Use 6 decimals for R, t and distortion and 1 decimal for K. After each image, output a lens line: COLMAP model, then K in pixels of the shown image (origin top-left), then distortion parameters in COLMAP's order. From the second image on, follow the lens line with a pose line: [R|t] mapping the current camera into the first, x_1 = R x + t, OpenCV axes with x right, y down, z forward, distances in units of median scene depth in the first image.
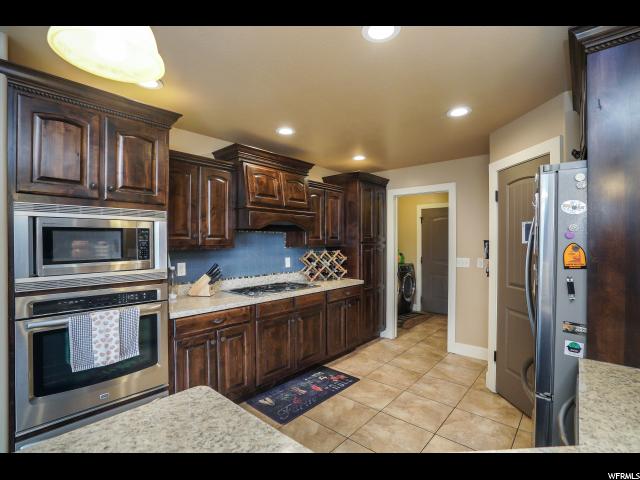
lens RADIAL K [[303.6, 0, 310.7], [0, 303.6, 241.8], [0, 0, 1]] dist [-0.048507, 0.008795]
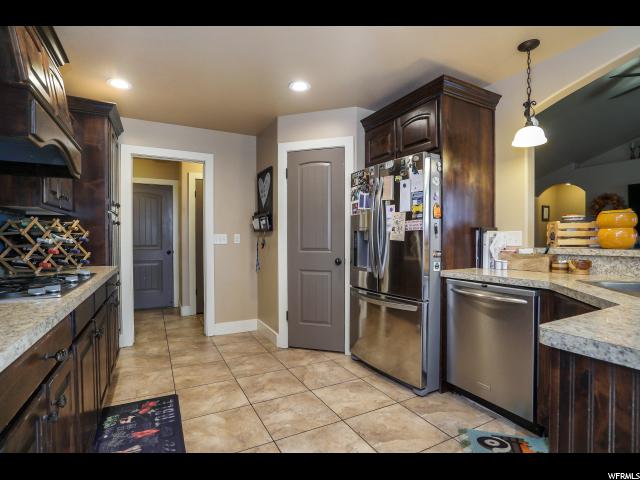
lens RADIAL K [[323.2, 0, 317.4], [0, 323.2, 243.4], [0, 0, 1]] dist [-0.039104, 0.007271]
pose [[0.341664, -0.010587, 0.939763, -0.503594], [0.003511, 0.999944, 0.009989, 0.102876], [-0.939816, -0.000114, 0.341682, 0.487354]]
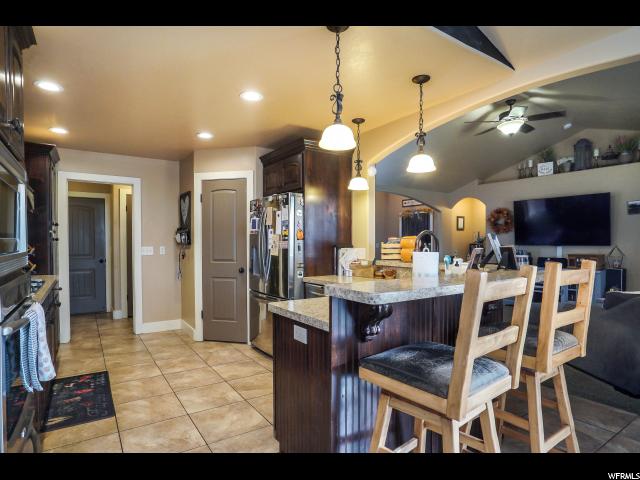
lens RADIAL K [[362.2, 0, 299.9], [0, 362.2, 249.4], [0, 0, 1]] dist [-0.019444, 0.013918]
pose [[0.276231, -0.019197, 0.960899, -0.889413], [0.003044, 0.999813, 0.019099, 0.054852], [-0.961086, -0.002351, 0.276238, 0.101107]]
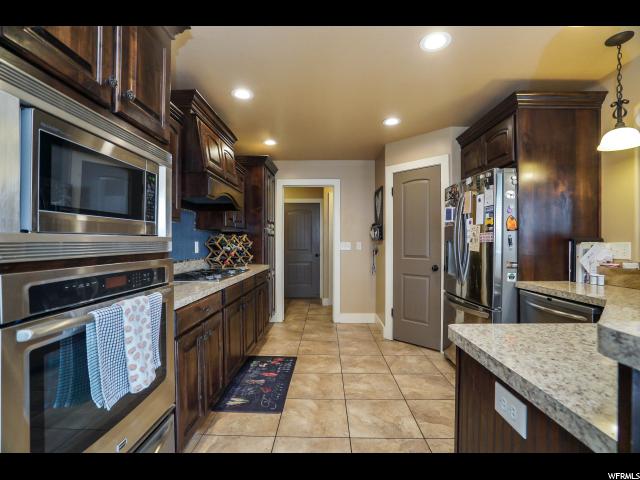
lens RADIAL K [[303.6, 0, 315.1], [0, 303.6, 243.1], [0, 0, 1]] dist [-0.048507, 0.008795]
pose [[0.760673, 0.001467, 0.649134, -0.529959], [-0.000747, 0.999999, -0.001384, 0.081519], [-0.649135, 0.000568, 0.760673, 0.203290]]
